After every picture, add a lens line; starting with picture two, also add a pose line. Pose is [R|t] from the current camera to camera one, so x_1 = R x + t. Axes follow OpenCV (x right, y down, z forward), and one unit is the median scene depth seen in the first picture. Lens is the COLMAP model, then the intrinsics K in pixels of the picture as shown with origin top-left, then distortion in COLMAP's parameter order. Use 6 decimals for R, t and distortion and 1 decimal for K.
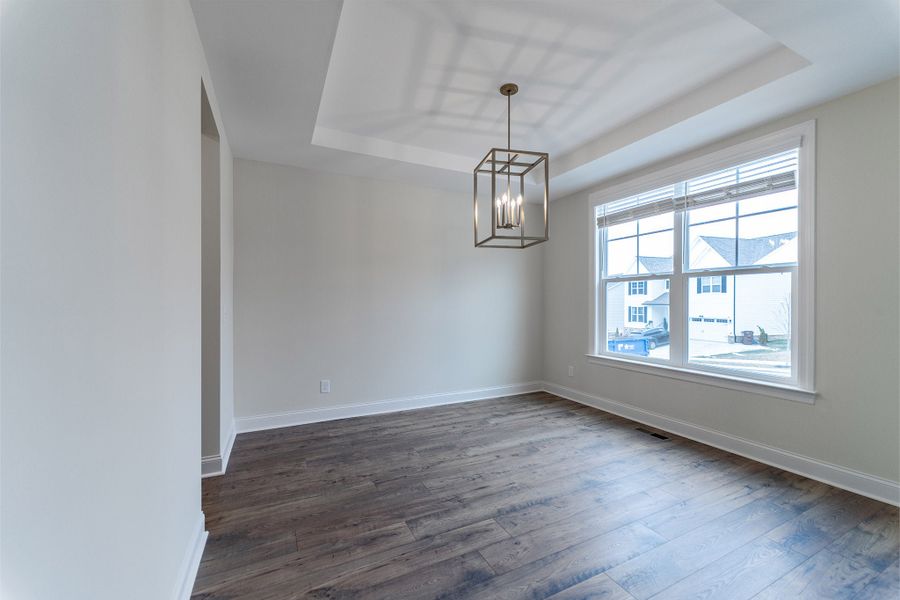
lens RADIAL K [[359.8, 0, 447.5], [0, 359.8, 307.6], [0, 0, 1]] dist [0.004295, -0.003147]
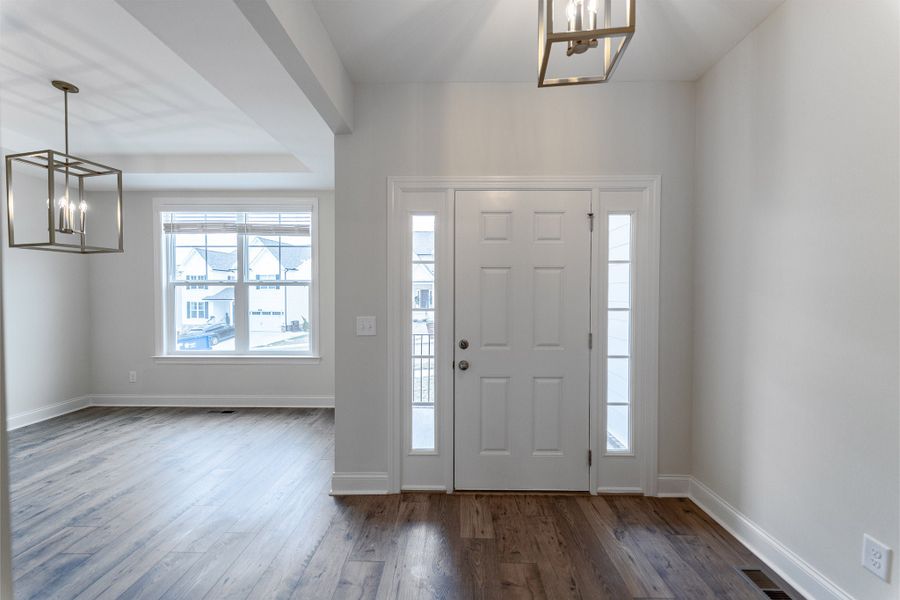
lens RADIAL K [[359.8, 0, 452.0], [0, 359.8, 300.0], [0, 0, 1]] dist [0.004295, -0.003147]
pose [[0.450657, -0.007799, 0.892663, -0.194241], [0.011709, 0.999927, 0.002825, -0.029913], [-0.892621, 0.009179, 0.450715, -0.291110]]
